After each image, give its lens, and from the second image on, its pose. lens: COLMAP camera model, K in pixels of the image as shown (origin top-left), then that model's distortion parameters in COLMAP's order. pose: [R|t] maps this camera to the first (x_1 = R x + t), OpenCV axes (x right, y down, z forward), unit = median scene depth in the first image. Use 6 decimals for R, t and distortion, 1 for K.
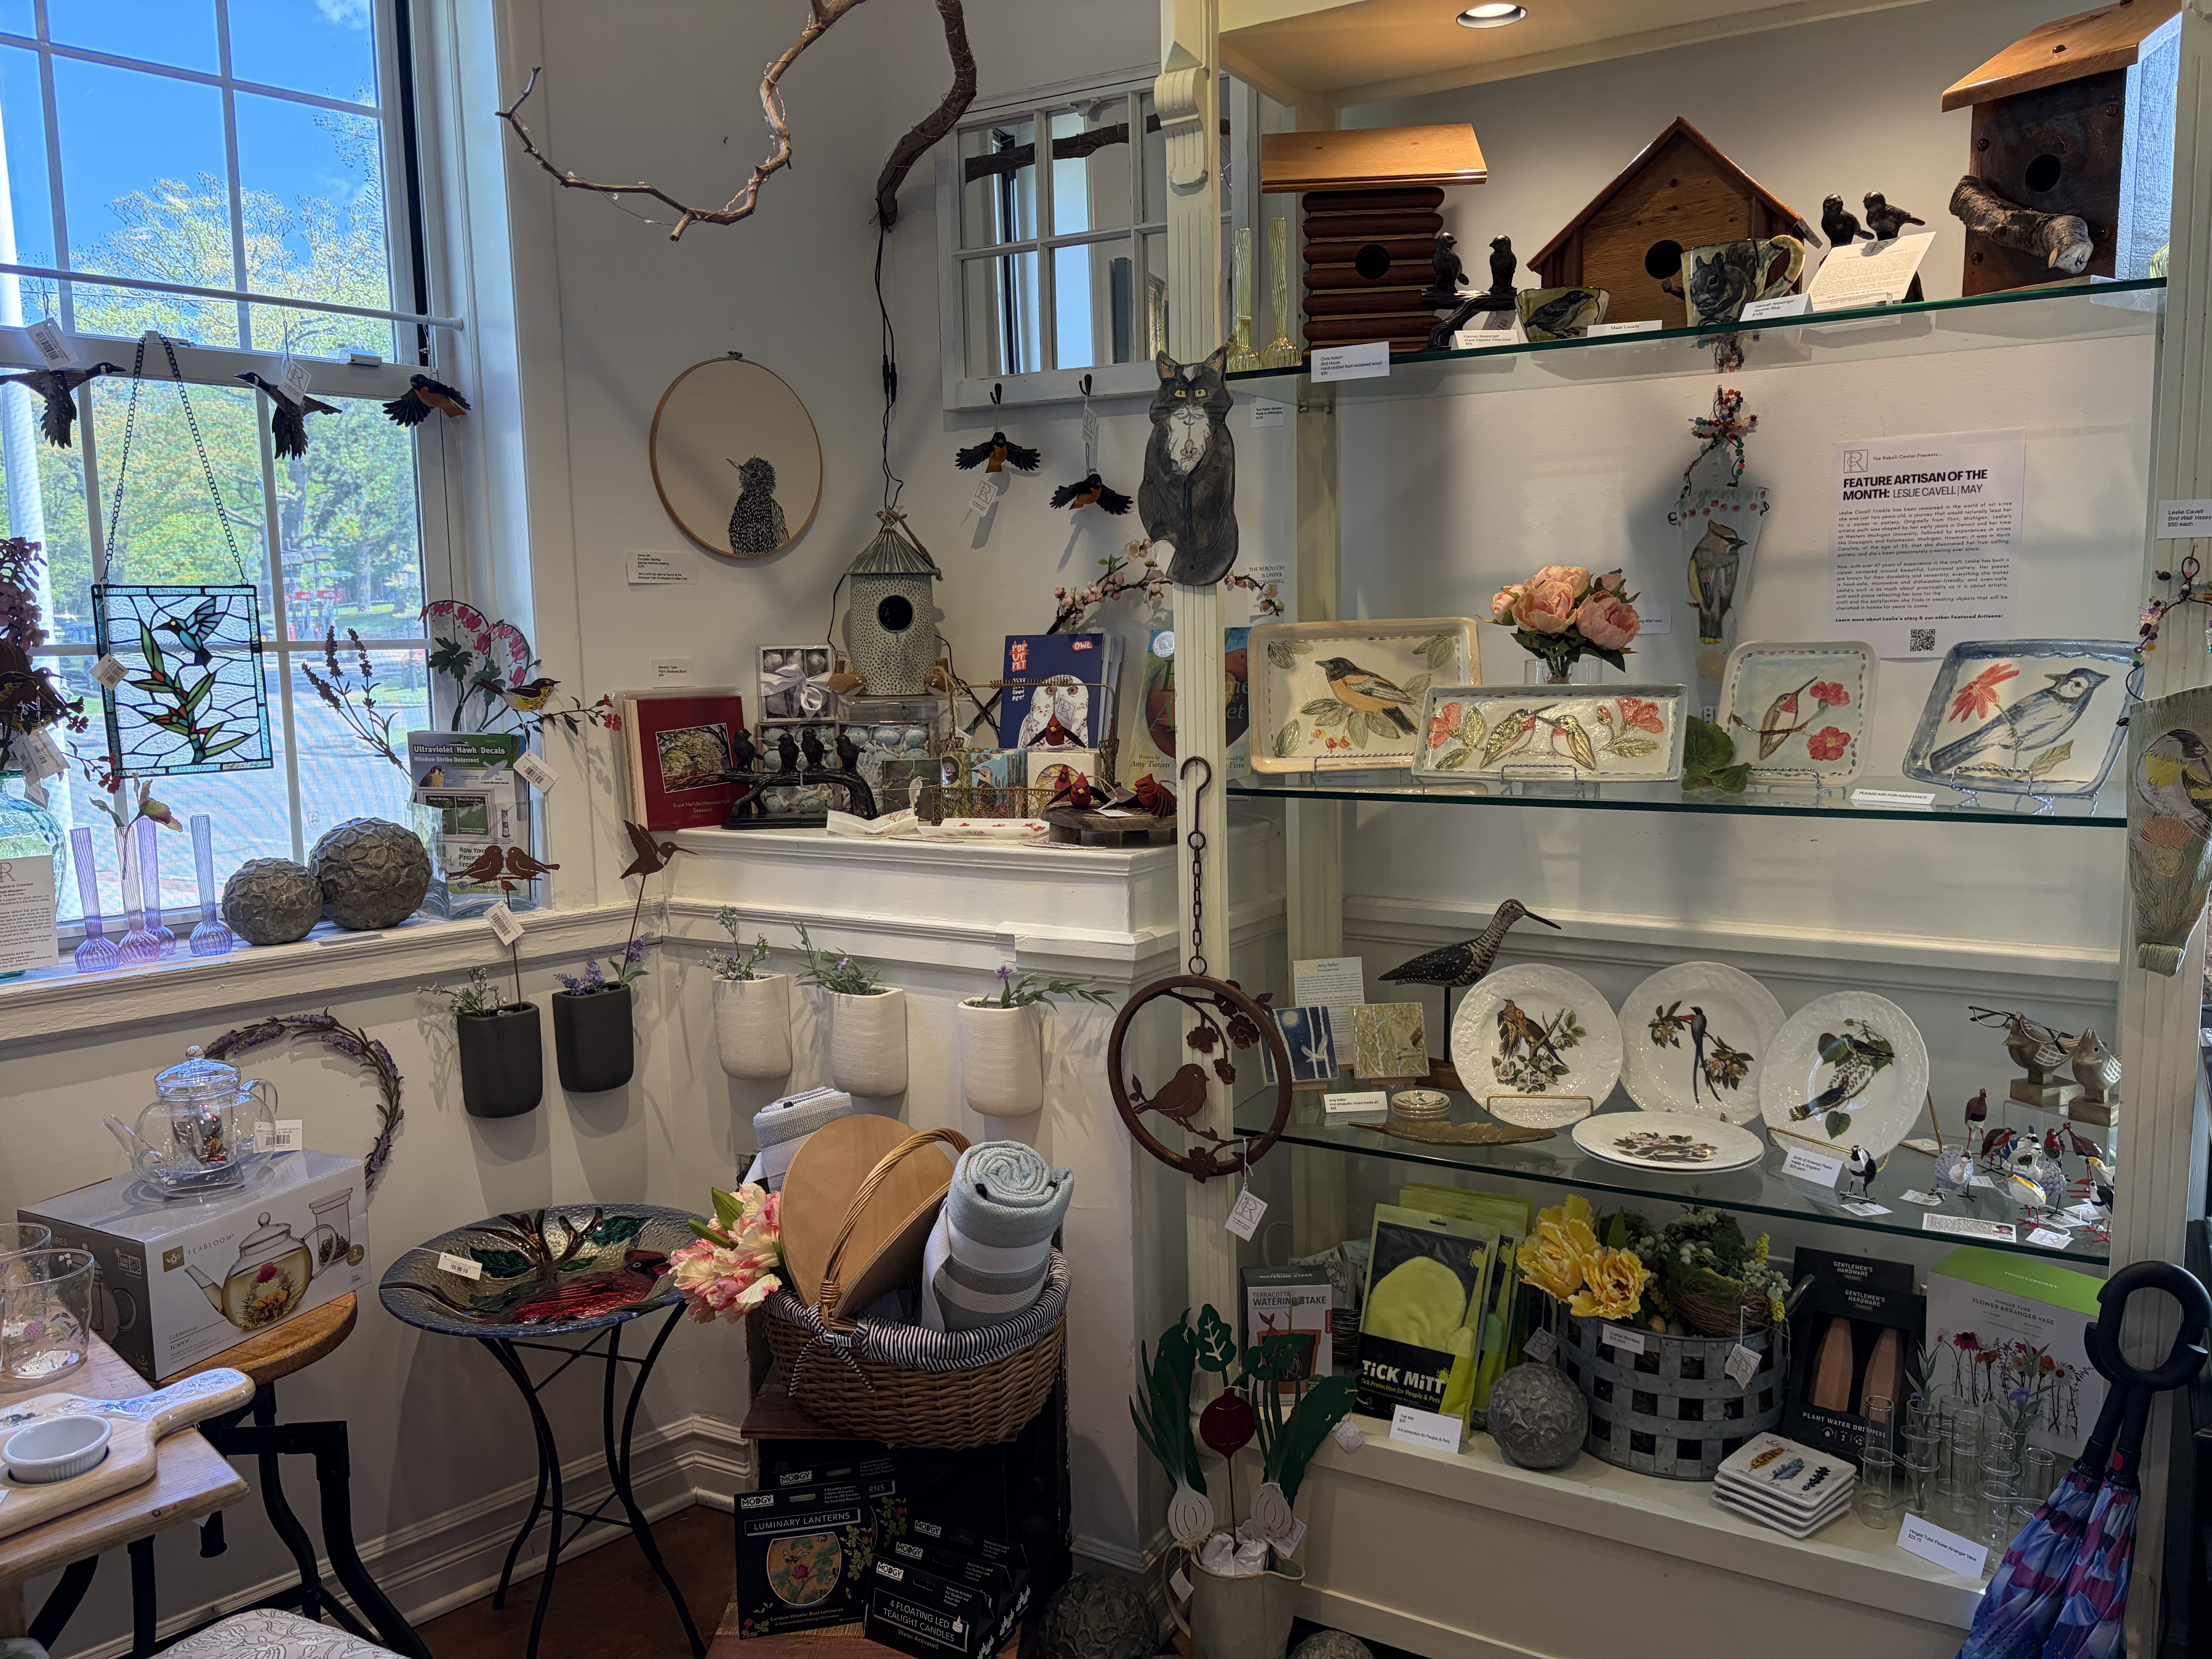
lens RADIAL K [[1682.6, 0, 1124.0], [0, 1682.6, 843.7], [0, 0, 1]] dist [0.069796, -0.058676]
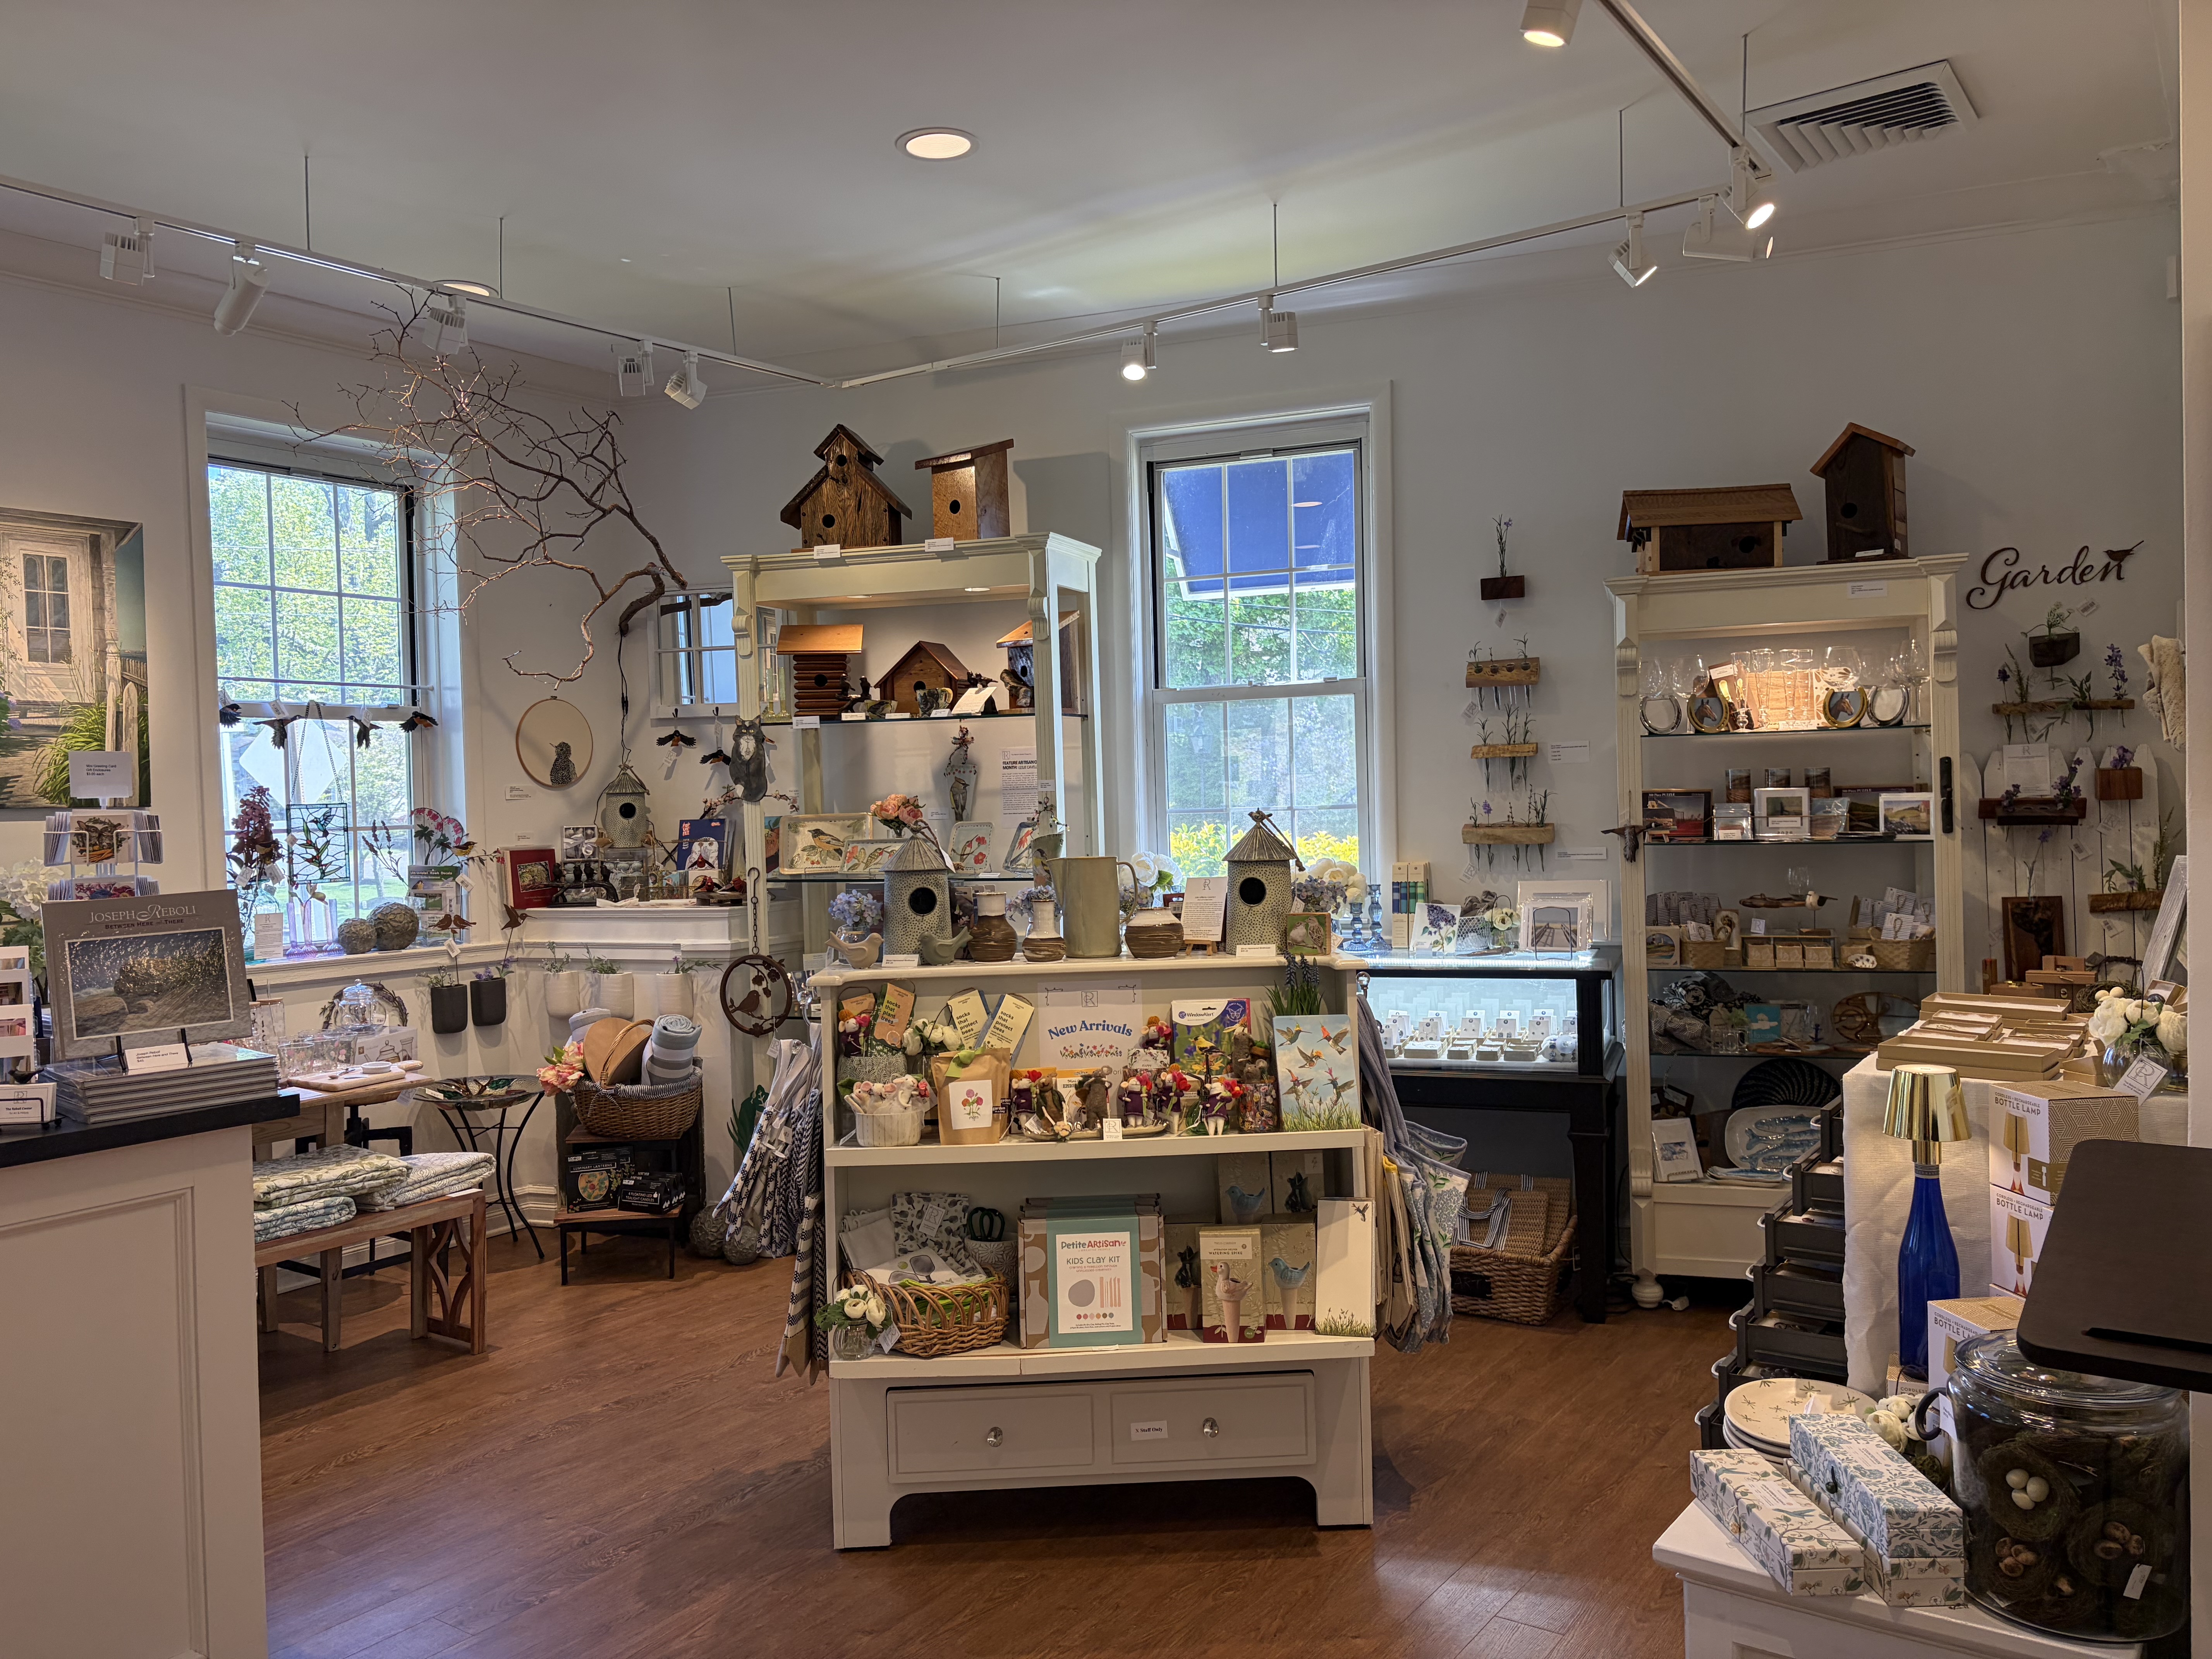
lens RADIAL K [[1682.6, 0, 1102.0], [0, 1682.6, 835.7], [0, 0, 1]] dist [0.069796, -0.058676]
pose [[0.987419, -0.008899, 0.157878, 0.148968], [0.025806, 0.994099, -0.105366, 0.169821], [-0.156009, 0.108115, 0.981821, -1.483525]]
